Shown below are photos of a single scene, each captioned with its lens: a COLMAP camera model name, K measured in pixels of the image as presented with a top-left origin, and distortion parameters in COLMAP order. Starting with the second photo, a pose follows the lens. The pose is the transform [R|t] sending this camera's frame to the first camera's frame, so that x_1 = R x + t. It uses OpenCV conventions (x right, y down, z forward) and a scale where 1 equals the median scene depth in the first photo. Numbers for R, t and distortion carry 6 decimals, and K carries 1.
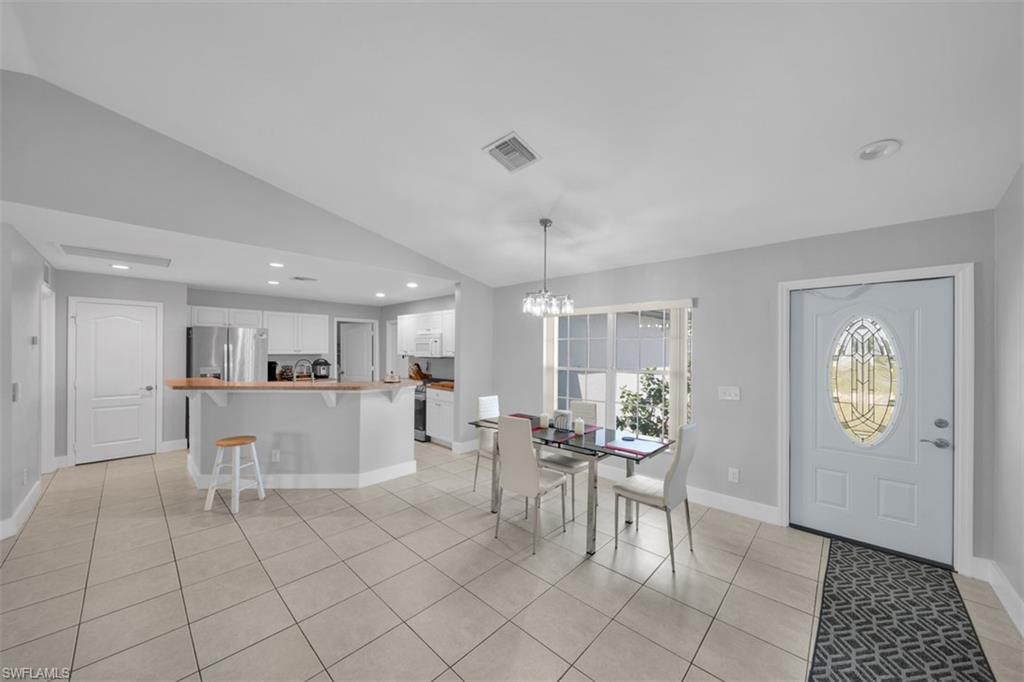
lens RADIAL K [[358.3, 0, 509.5], [0, 358.3, 348.4], [0, 0, 1]] dist [-0.000058, -0.000135]
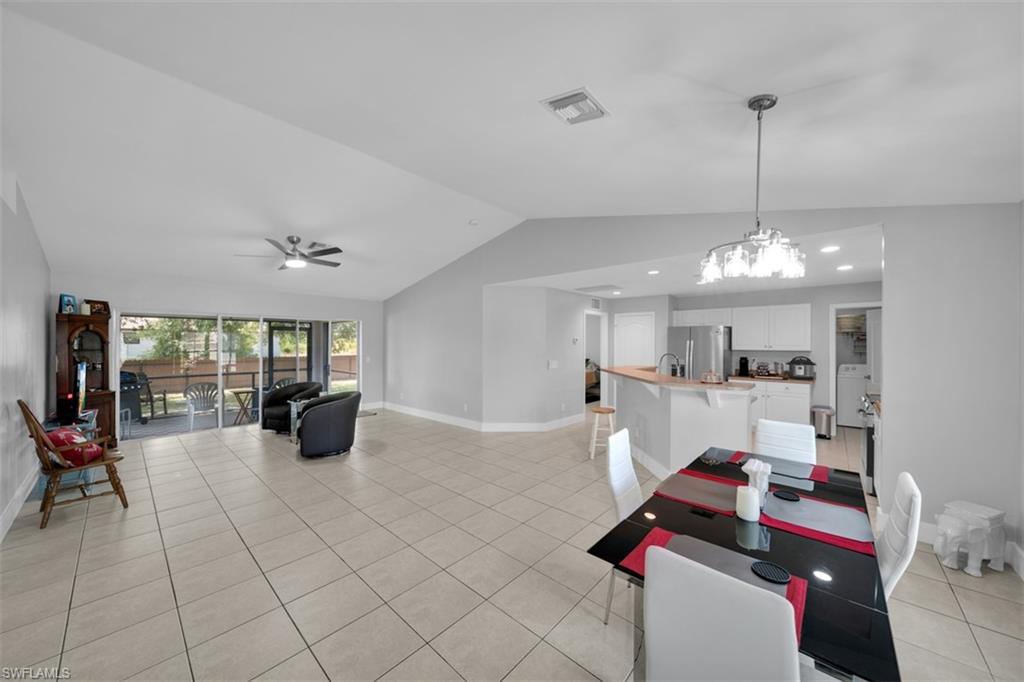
lens RADIAL K [[358.3, 0, 509.5], [0, 358.3, 348.4], [0, 0, 1]] dist [-0.000058, -0.000135]
pose [[0.016011, 0.007556, -0.999843, 0.384050], [-0.002201, 0.999969, 0.007522, 0.006227], [0.999869, 0.002080, 0.016027, 0.386507]]
